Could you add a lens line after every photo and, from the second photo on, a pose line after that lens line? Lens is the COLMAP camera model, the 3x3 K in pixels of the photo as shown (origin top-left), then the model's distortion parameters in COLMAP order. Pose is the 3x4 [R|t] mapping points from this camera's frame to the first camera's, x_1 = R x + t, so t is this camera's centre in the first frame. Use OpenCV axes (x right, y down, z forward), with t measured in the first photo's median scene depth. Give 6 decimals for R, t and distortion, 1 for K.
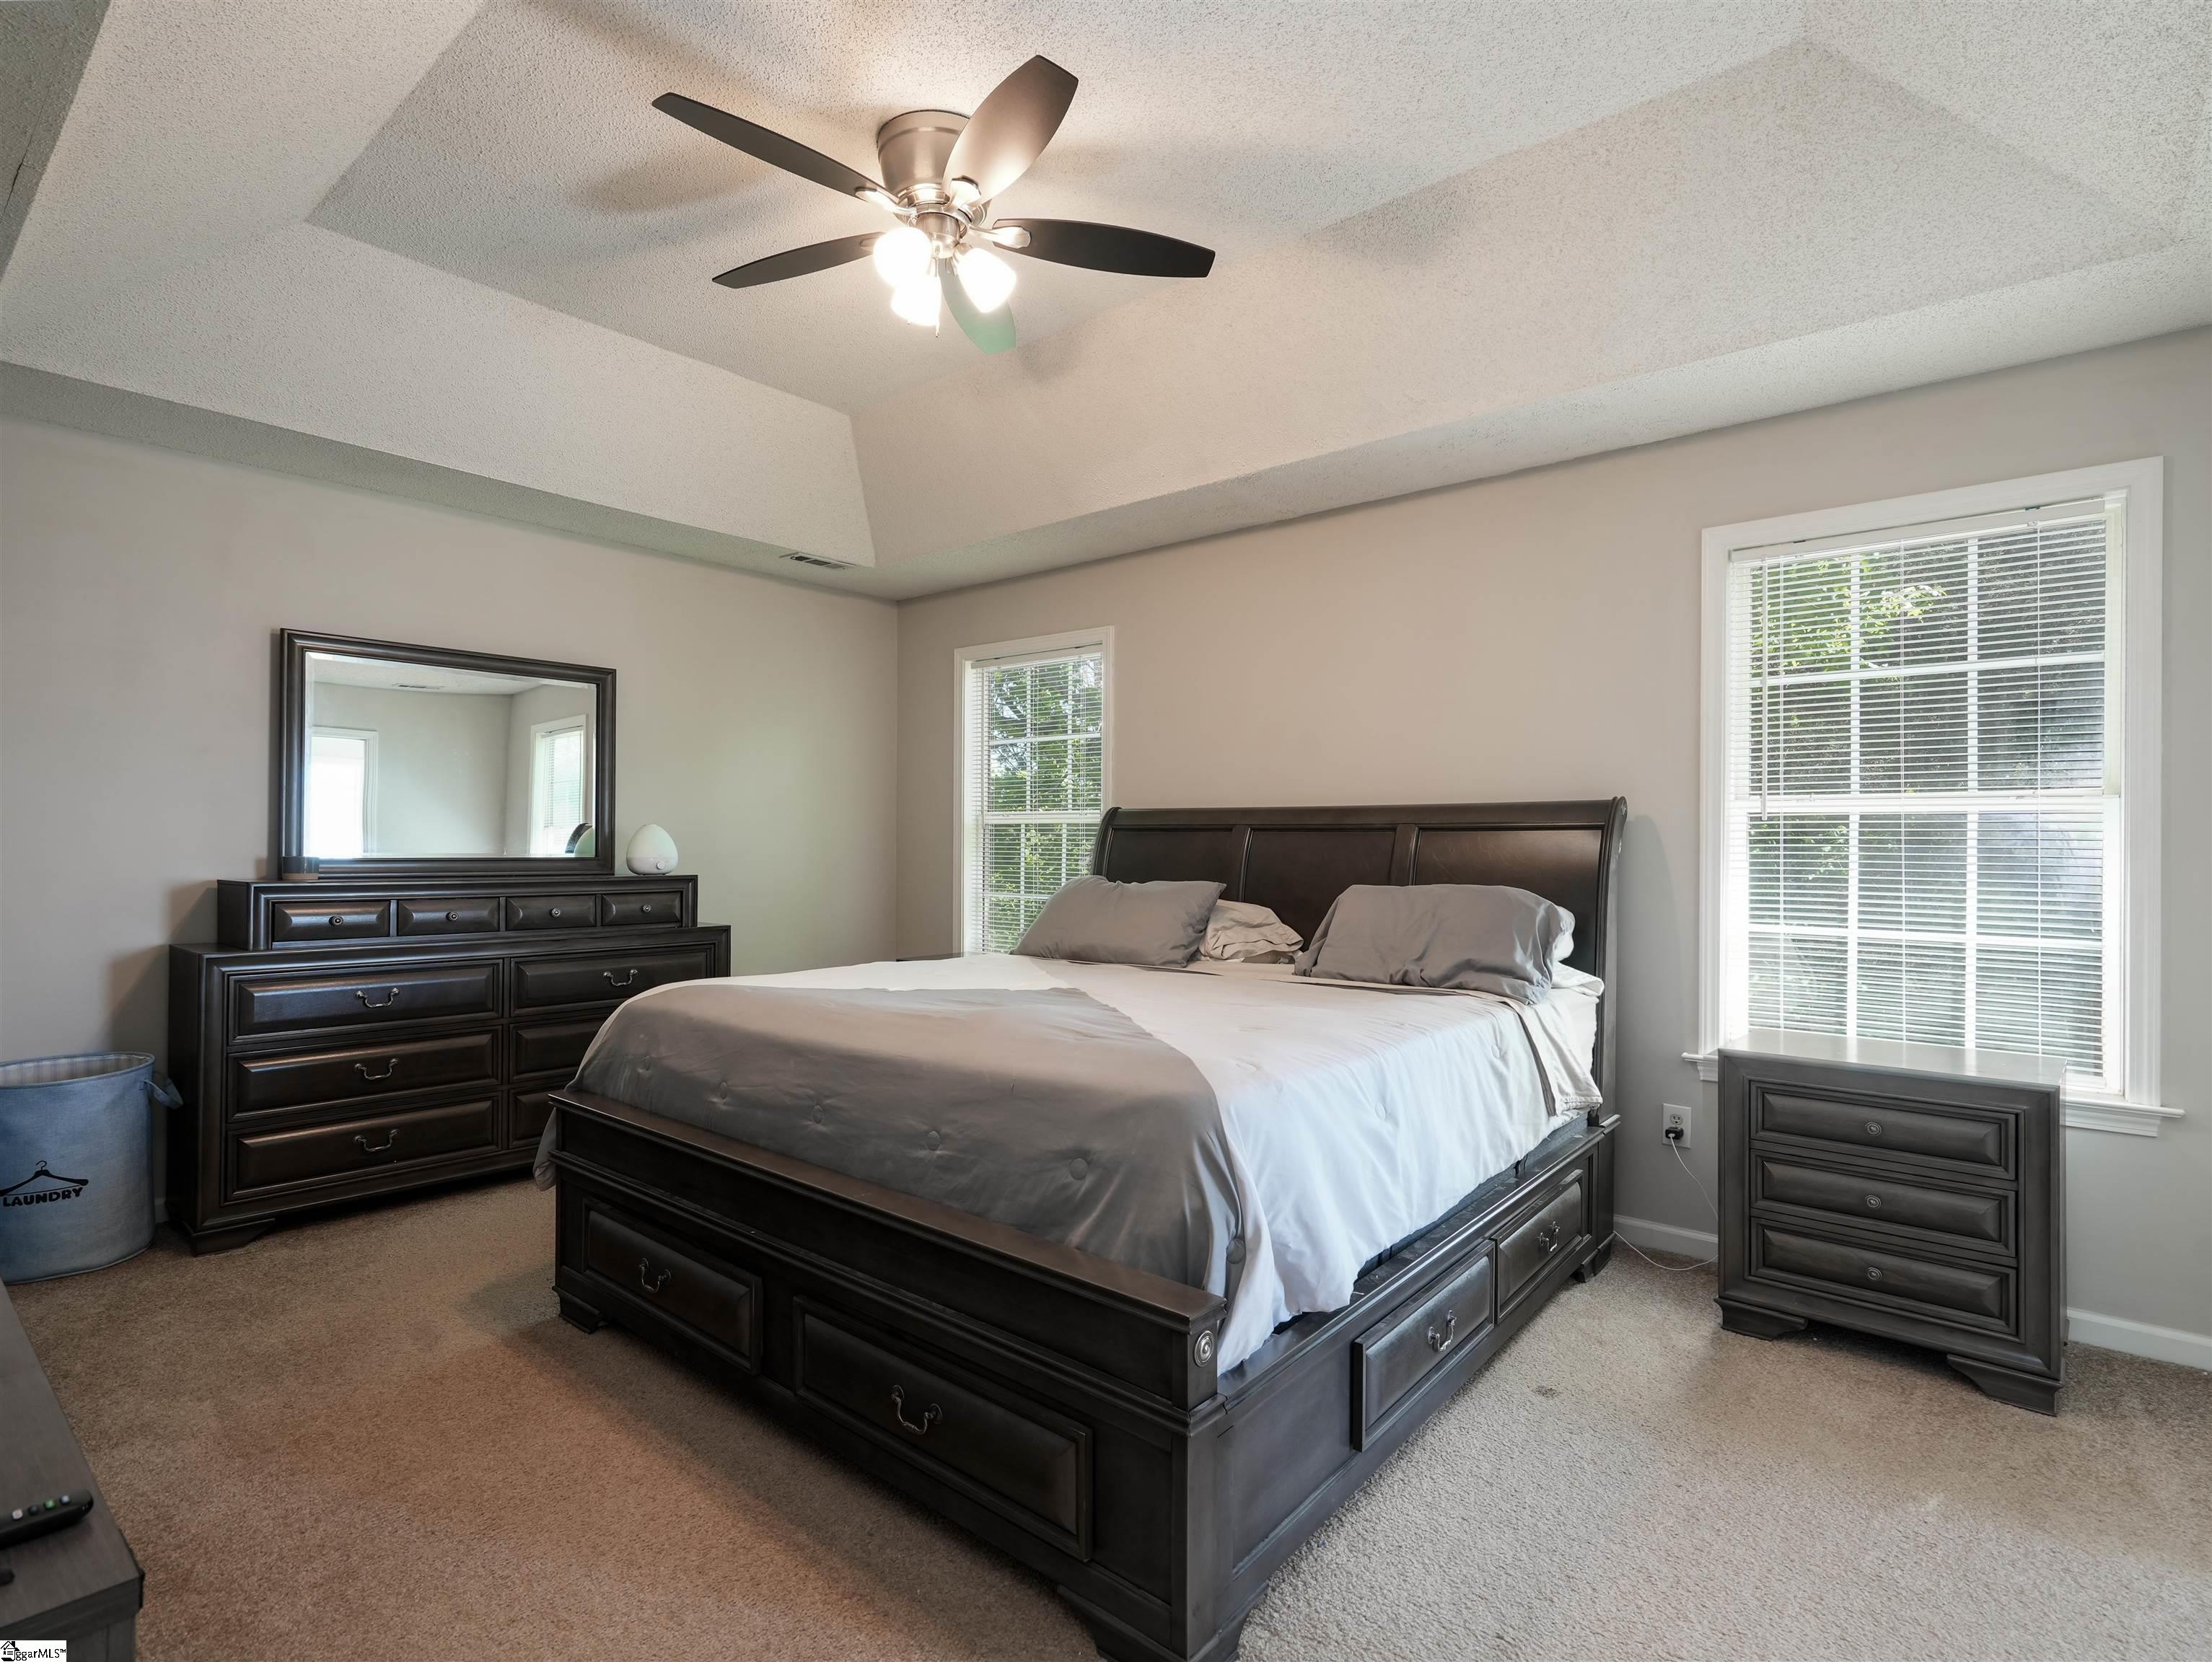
lens RADIAL K [[1140.4, 0, 1108.8], [0, 1140.4, 830.1], [0, 0, 1]] dist [-0.006226, 0.002152]
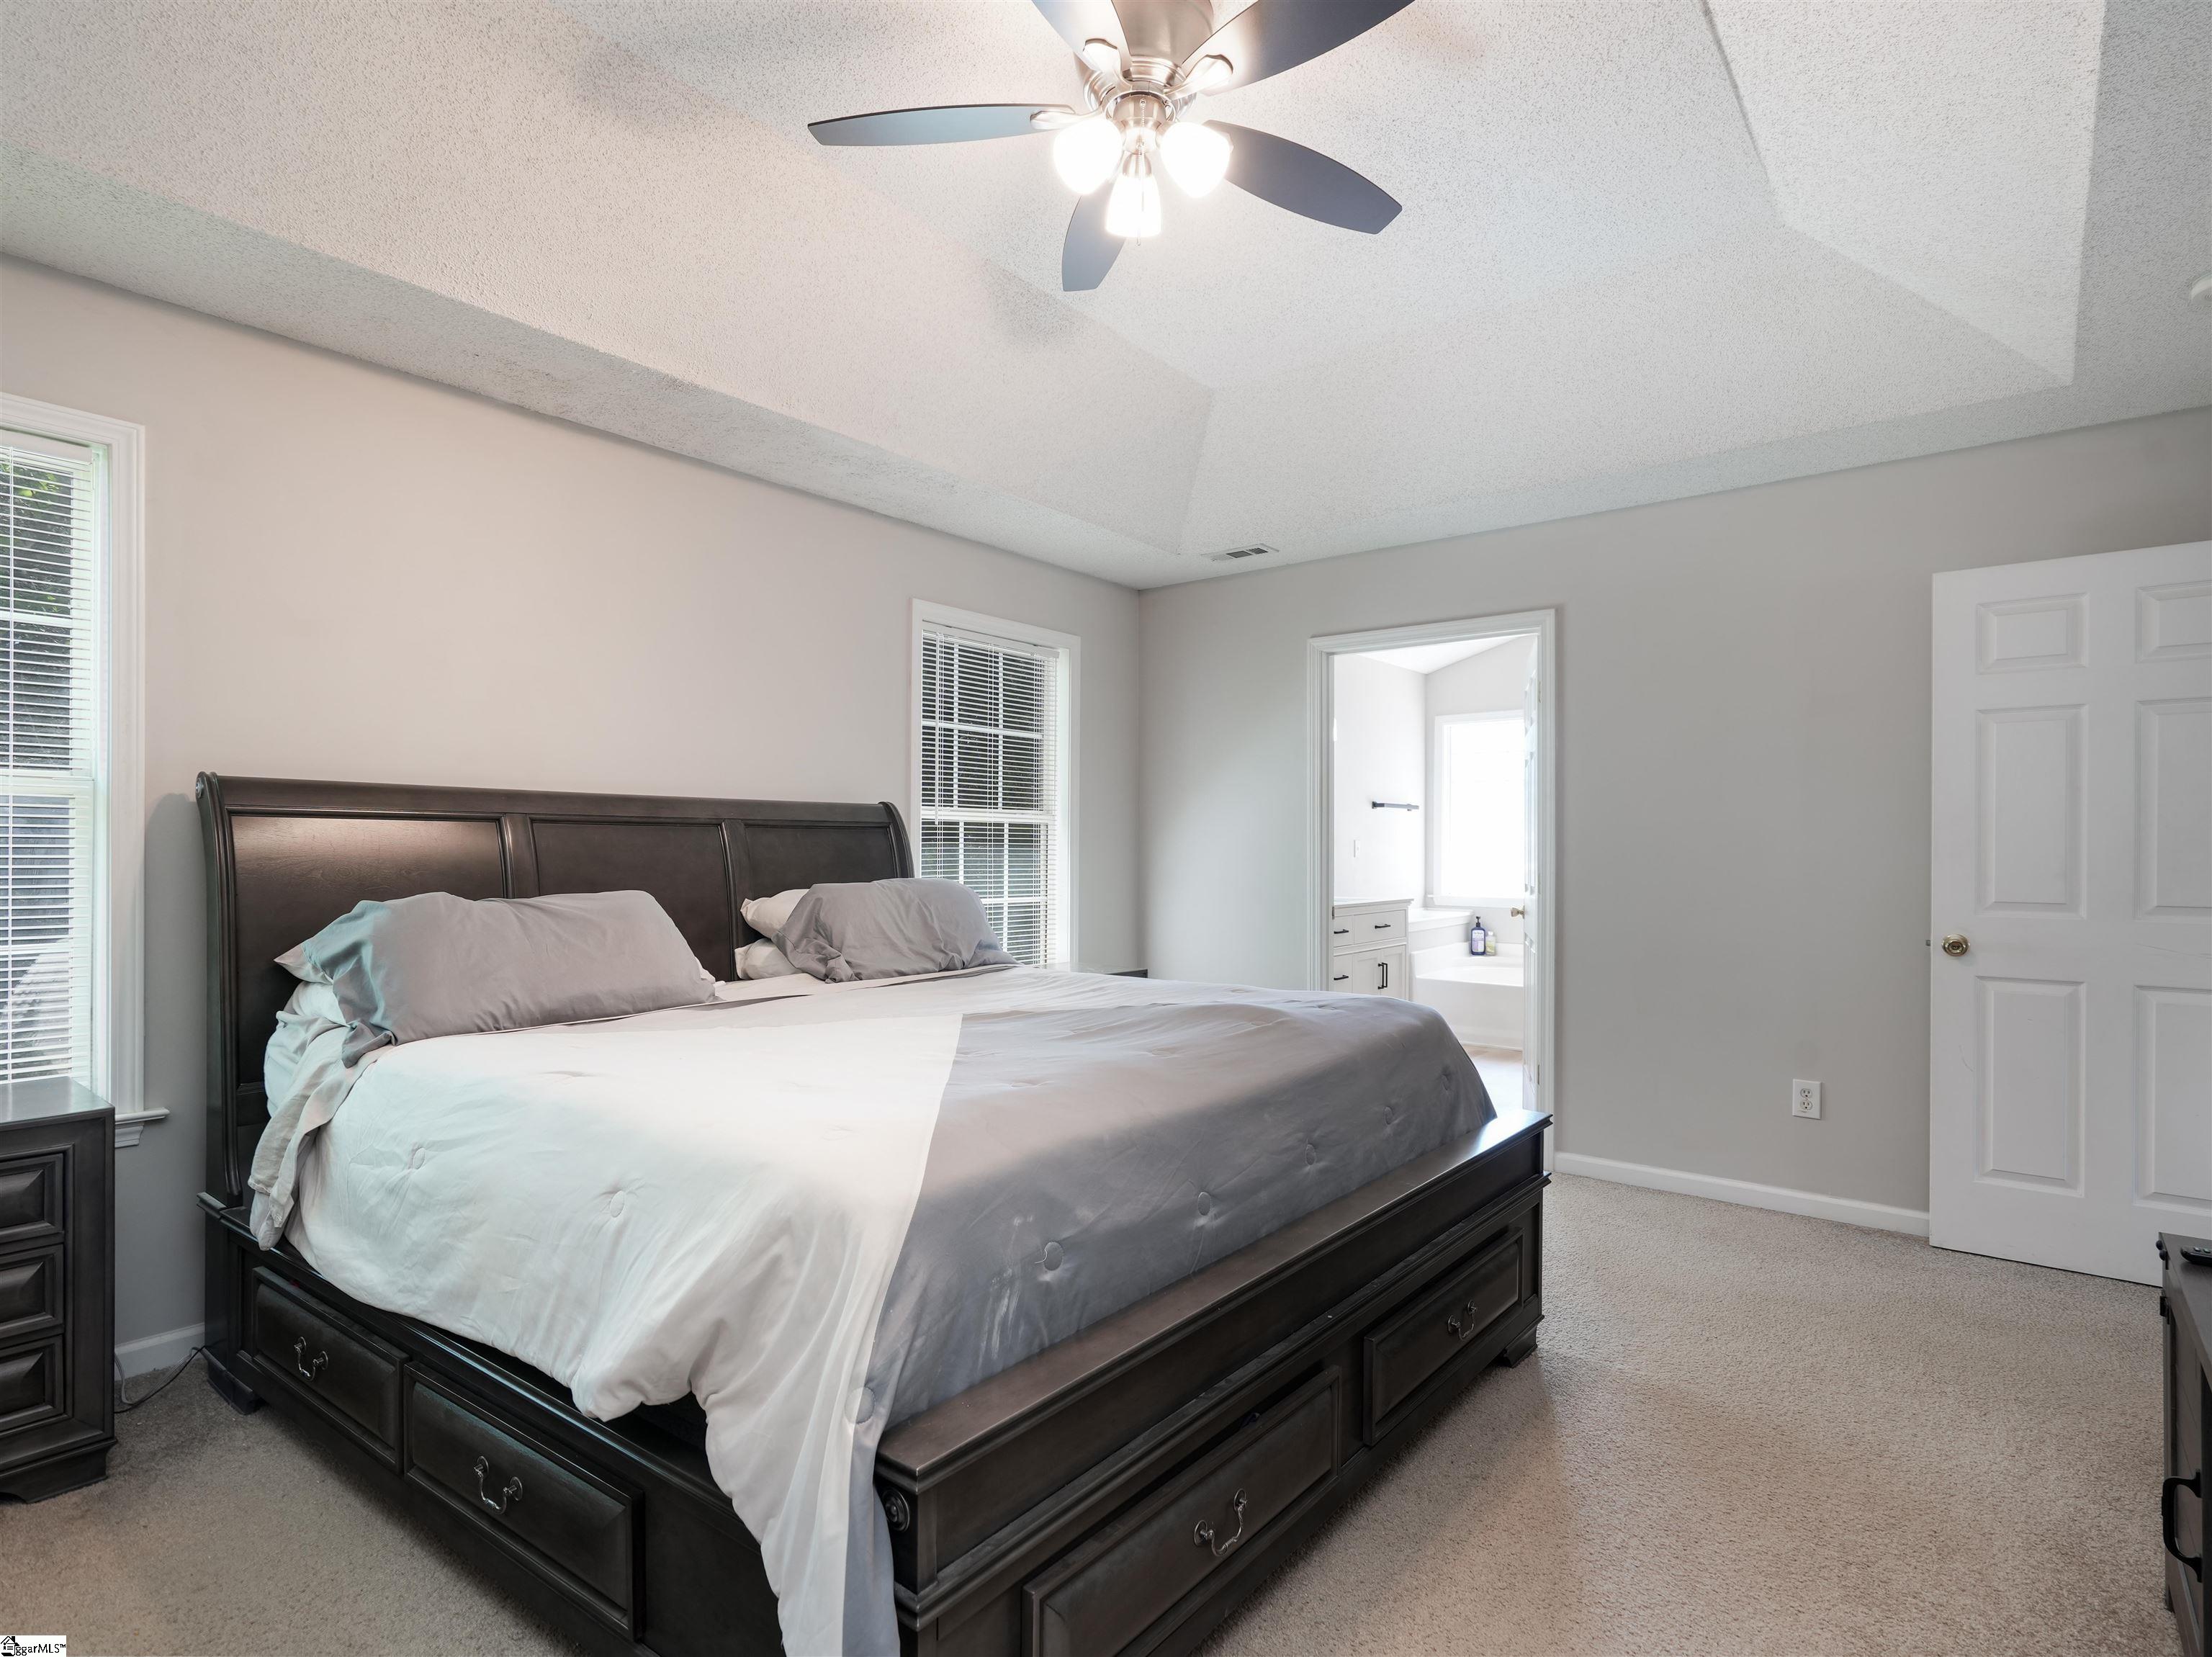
lens RADIAL K [[1140.5, 0, 1106.0], [0, 1140.5, 840.8], [0, 0, 1]] dist [-0.006226, 0.002152]
pose [[-0.039703, -0.002041, 0.999209, -0.738371], [-0.021503, 0.999768, 0.001187, 0.004314], [-0.998980, -0.021439, -0.039738, 0.779167]]
